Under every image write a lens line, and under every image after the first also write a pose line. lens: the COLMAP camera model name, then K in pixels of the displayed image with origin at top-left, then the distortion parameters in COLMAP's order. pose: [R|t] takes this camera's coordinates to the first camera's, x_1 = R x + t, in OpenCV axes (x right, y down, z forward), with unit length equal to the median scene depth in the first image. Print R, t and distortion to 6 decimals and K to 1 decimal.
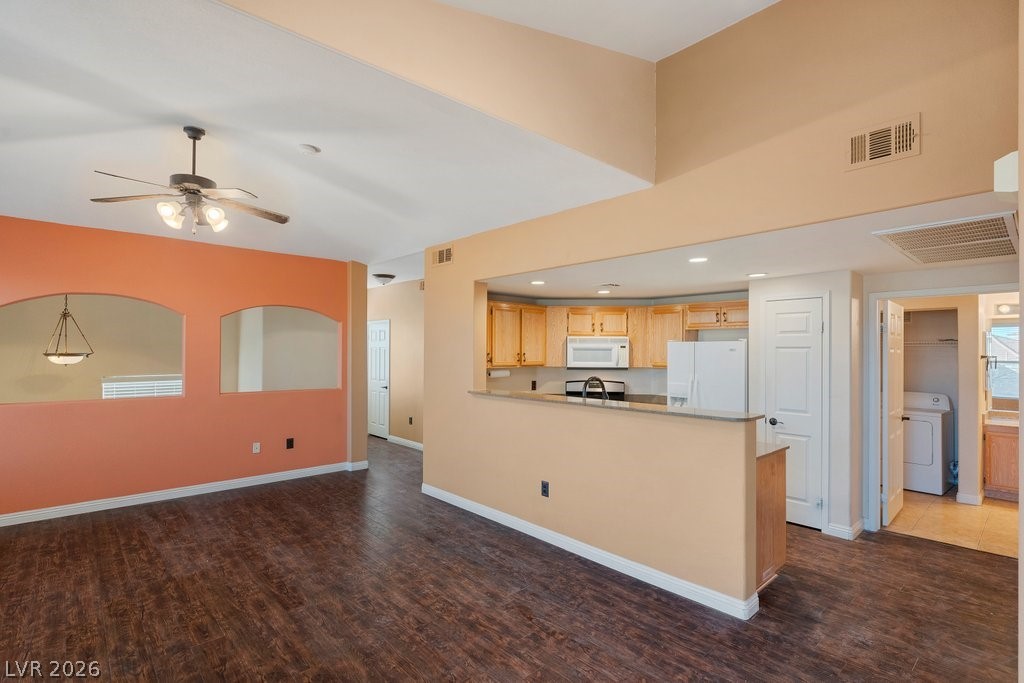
lens RADIAL K [[491.8, 0, 507.0], [0, 491.8, 348.6], [0, 0, 1]] dist [0.002394, 0.000358]
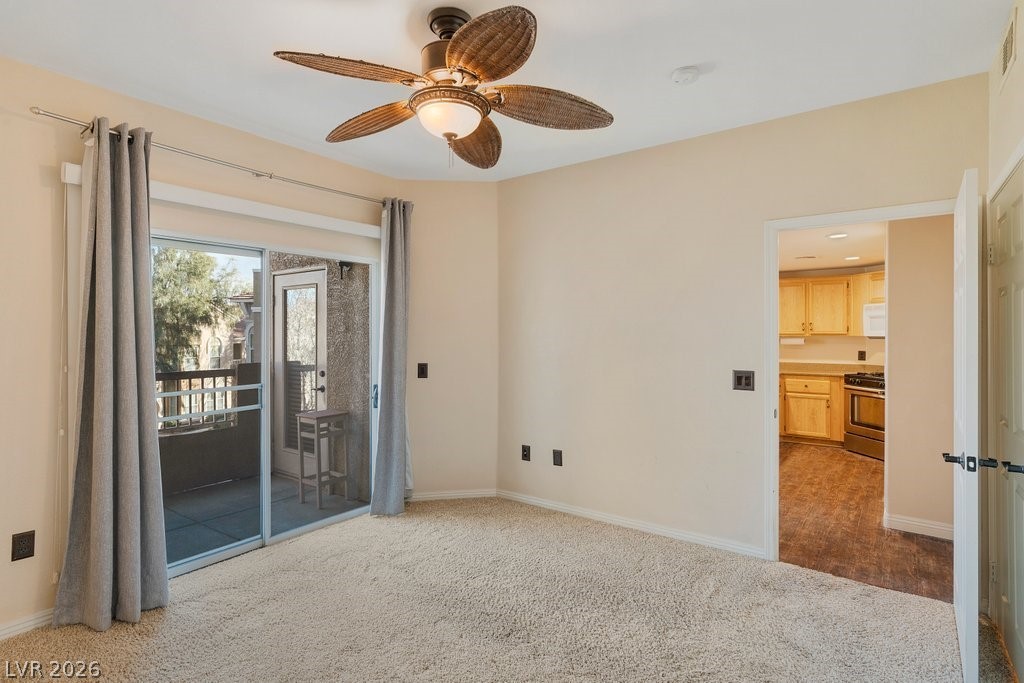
lens RADIAL K [[514.8, 0, 508.0], [0, 514.8, 334.6], [0, 0, 1]] dist [0.003530, 0.000438]
pose [[0.194343, 0.000135, -0.980934, 1.552916], [0.011631, 0.999929, 0.002442, 0.037141], [0.980865, -0.011883, 0.194328, 0.172086]]
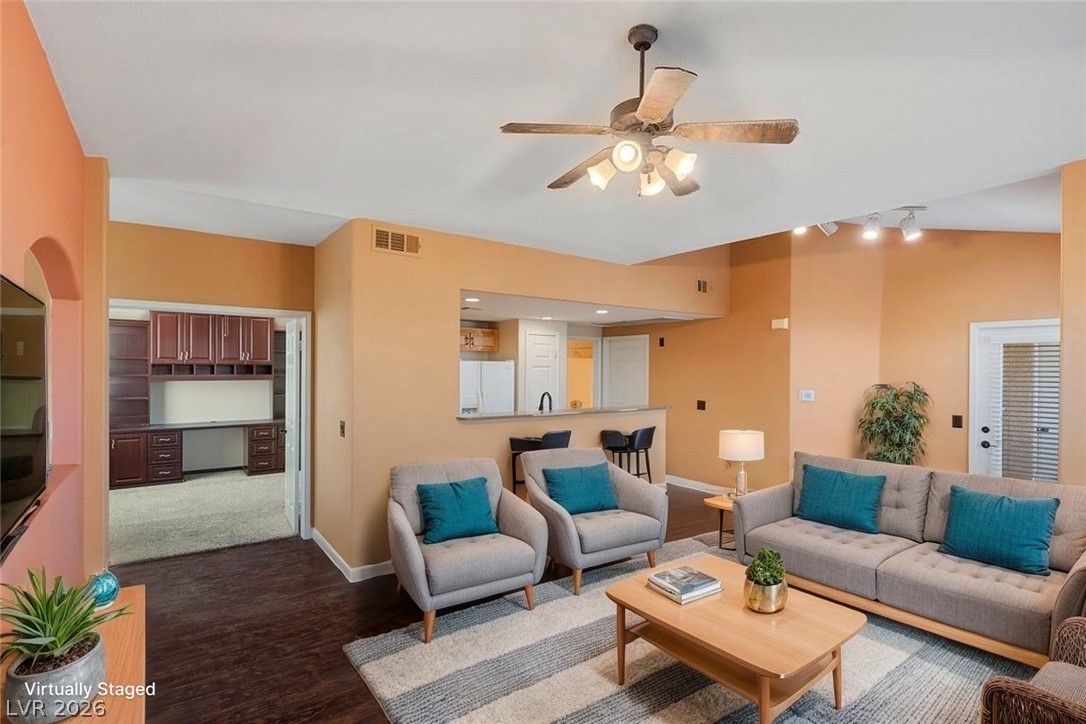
lens RADIAL K [[535.8, 0, 541.3], [0, 535.8, 368.3], [0, 0, 1]] dist [-0.001180, -0.000206]
pose [[0.114510, -0.003441, 0.993416, -1.218839], [-0.015898, 0.999860, 0.005296, -0.007298], [-0.993295, -0.016400, 0.114439, 0.923541]]
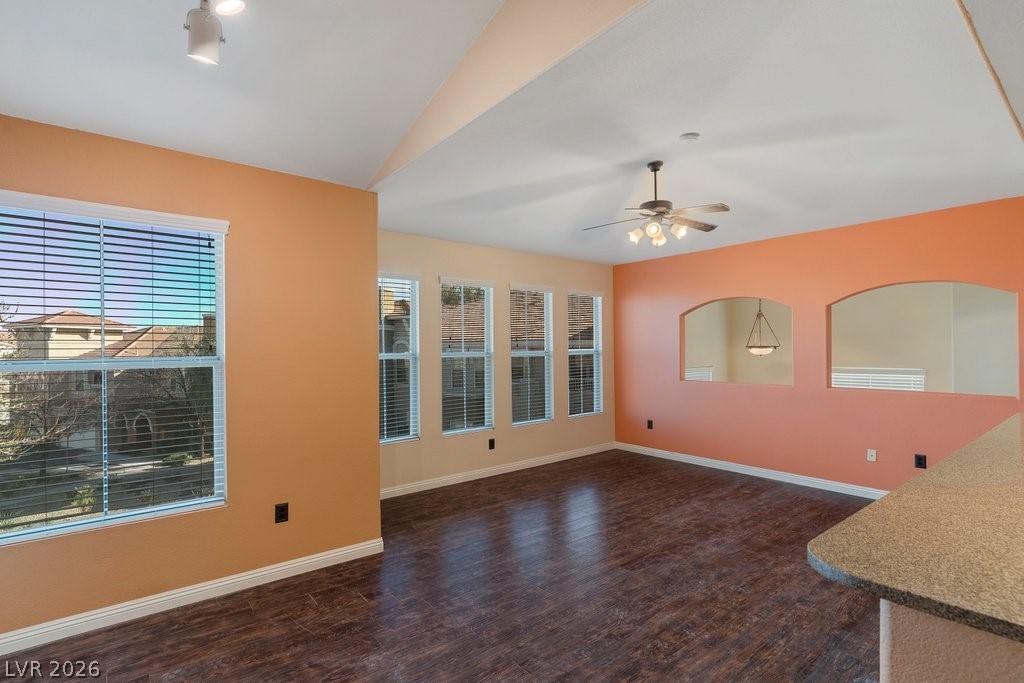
lens RADIAL K [[491.8, 0, 507.0], [0, 491.8, 348.6], [0, 0, 1]] dist [0.002394, 0.000358]
pose [[-0.058815, -0.004082, -0.998261, 0.547495], [0.013464, 0.999897, -0.004882, 0.020239], [0.998178, -0.013728, -0.058754, 0.620849]]
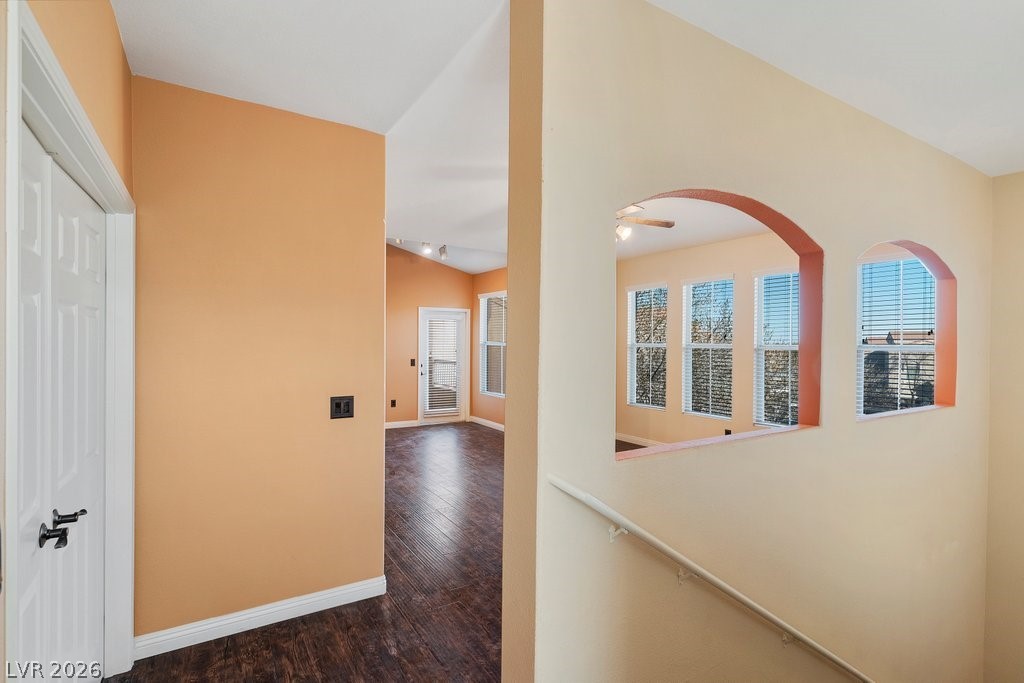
lens RADIAL K [[491.8, 0, 507.0], [0, 491.8, 348.6], [0, 0, 1]] dist [0.002394, 0.000358]
pose [[-0.982765, -0.011667, 0.184490, -0.561075], [-0.009367, 0.999867, 0.013331, 0.022767], [-0.184621, 0.011373, -0.982744, 2.113889]]
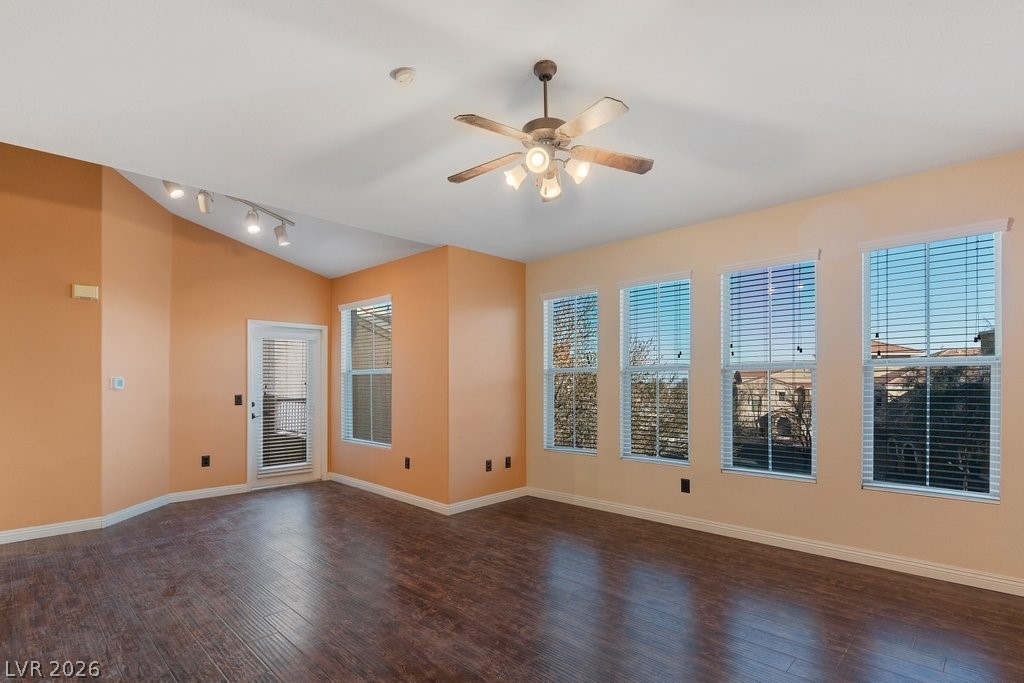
lens RADIAL K [[500.1, 0, 509.0], [0, 500.1, 378.1], [0, 0, 1]] dist [0.001690, 0.000271]
pose [[-0.997760, -0.001801, -0.066874, -0.468423], [-0.001066, 0.999939, -0.011021, 0.067404], [0.066890, -0.010925, -0.997701, 1.618862]]
